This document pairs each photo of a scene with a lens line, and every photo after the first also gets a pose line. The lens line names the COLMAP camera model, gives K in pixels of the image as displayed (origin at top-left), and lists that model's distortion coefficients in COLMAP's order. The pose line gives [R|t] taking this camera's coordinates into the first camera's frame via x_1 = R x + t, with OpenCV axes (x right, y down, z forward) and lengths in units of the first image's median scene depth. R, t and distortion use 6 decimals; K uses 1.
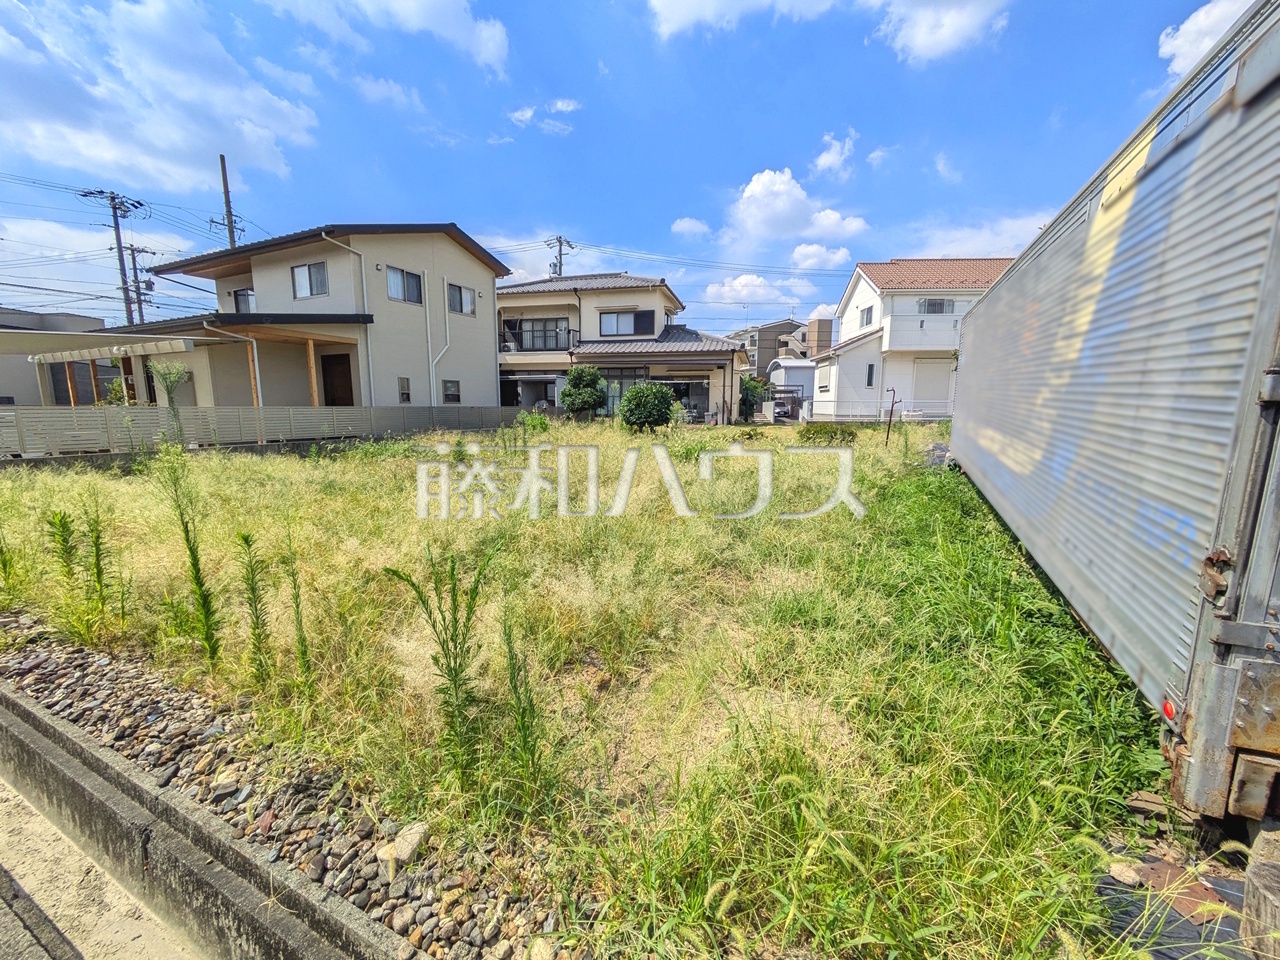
lens RADIAL K [[507.4, 0, 639.9], [0, 507.4, 475.7], [0, 0, 1]] dist [-0.000382, 0.000621]
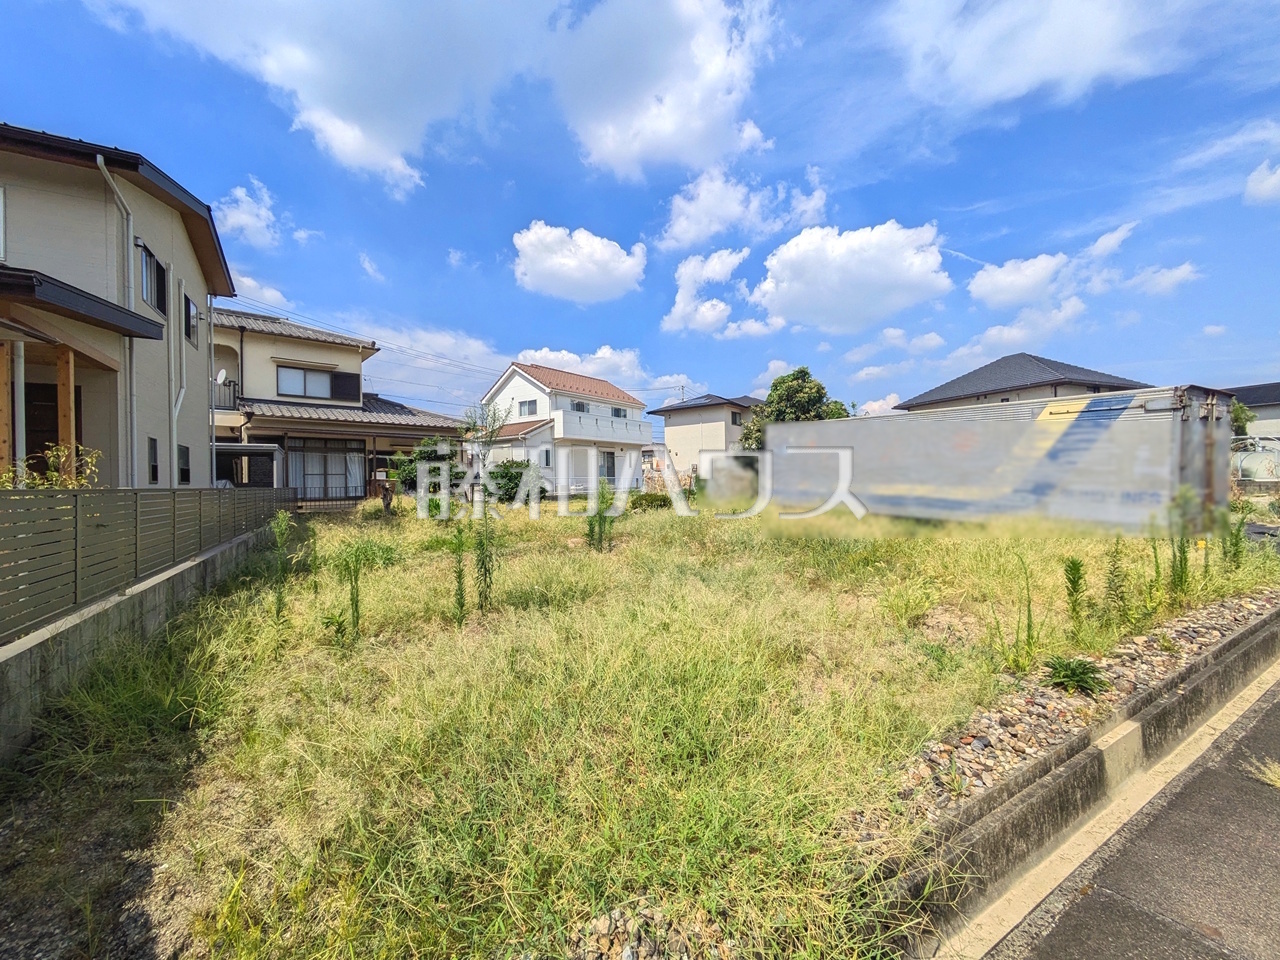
lens RADIAL K [[504.9, 0, 640.0], [0, 504.9, 480.0], [0, 0, 1]] dist [0.000077, 0.000198]
pose [[0.553522, -0.010257, 0.832772, -2.470309], [0.134393, 0.987920, -0.077159, -0.132037], [-0.821920, 0.154628, 0.548213, 1.041868]]
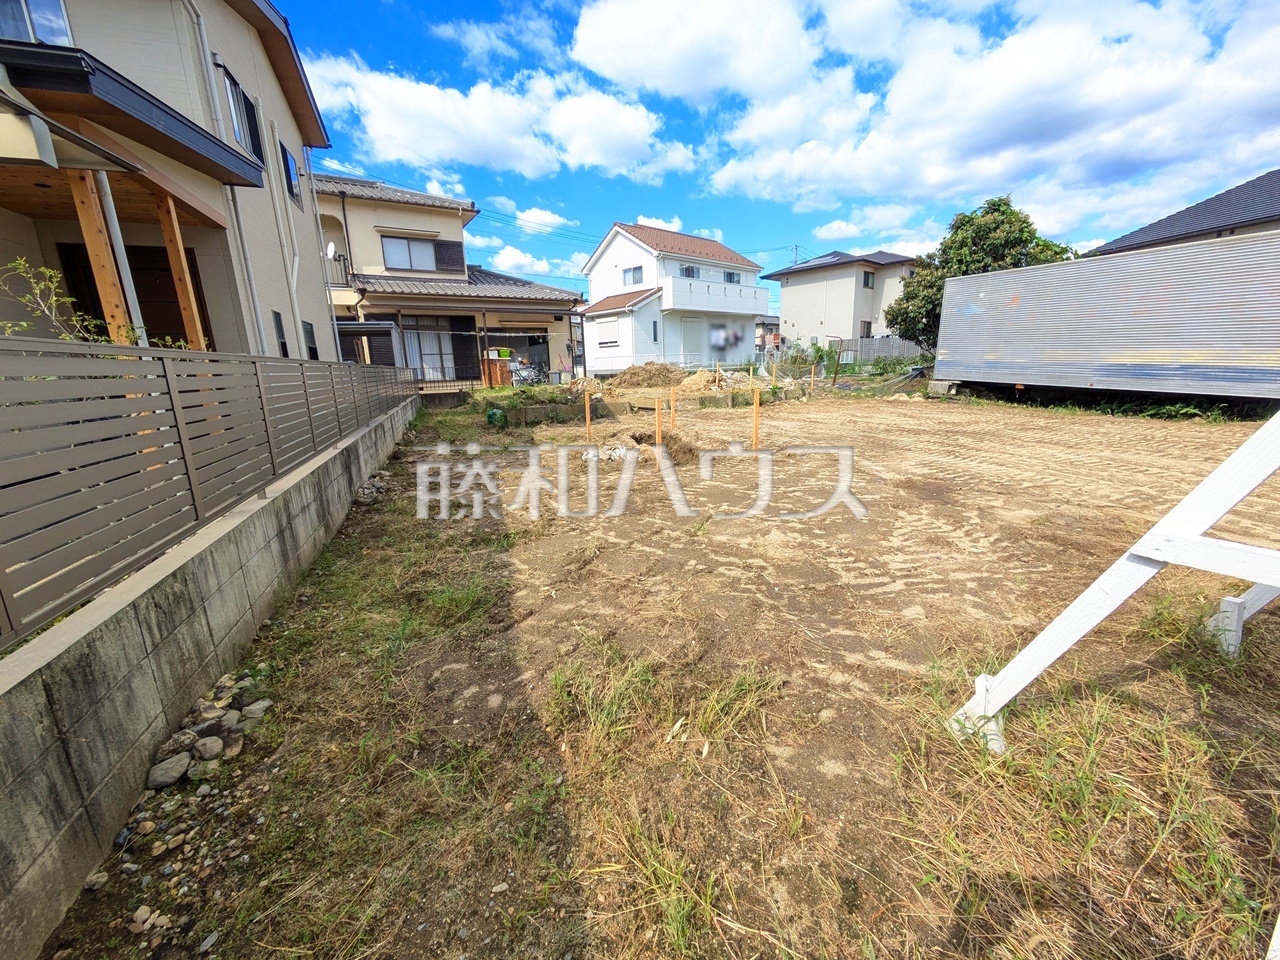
lens RADIAL K [[507.4, 0, 639.9], [0, 507.4, 475.7], [0, 0, 1]] dist [-0.000382, 0.000621]
pose [[0.690047, -0.182900, 0.700273, -2.347301], [0.137100, 0.983058, 0.121661, -0.167685], [-0.710660, 0.012056, 0.703432, 1.512569]]
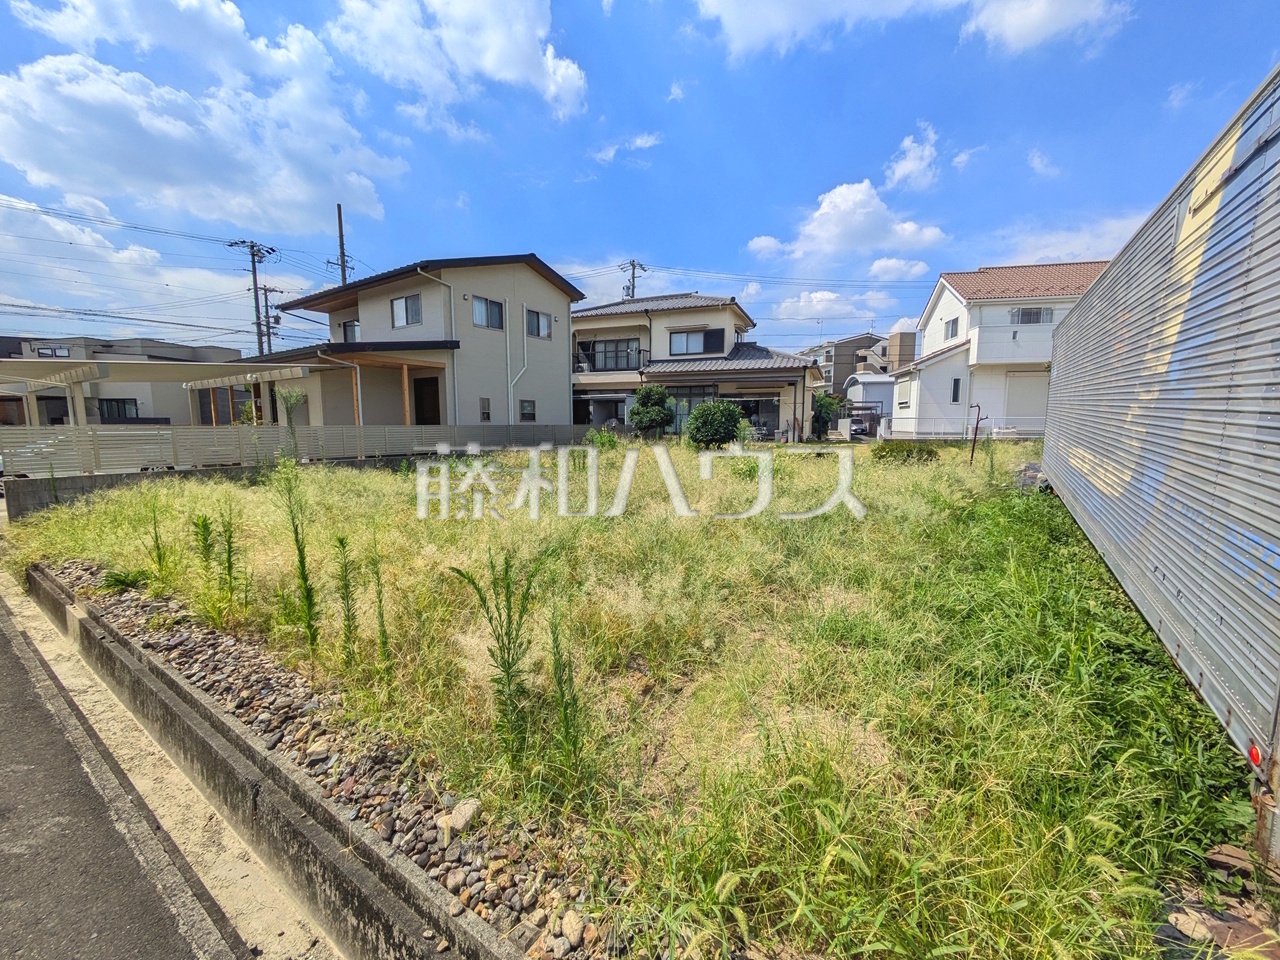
lens RADIAL K [[508.2, 0, 639.8], [0, 508.2, 475.6], [0, 0, 1]] dist [-0.002894, 0.000481]
pose [[0.990246, 0.010771, -0.138911, 0.036782], [-0.015584, 0.999314, -0.033609, 0.003515], [0.138454, 0.035446, 0.989734, -0.038431]]
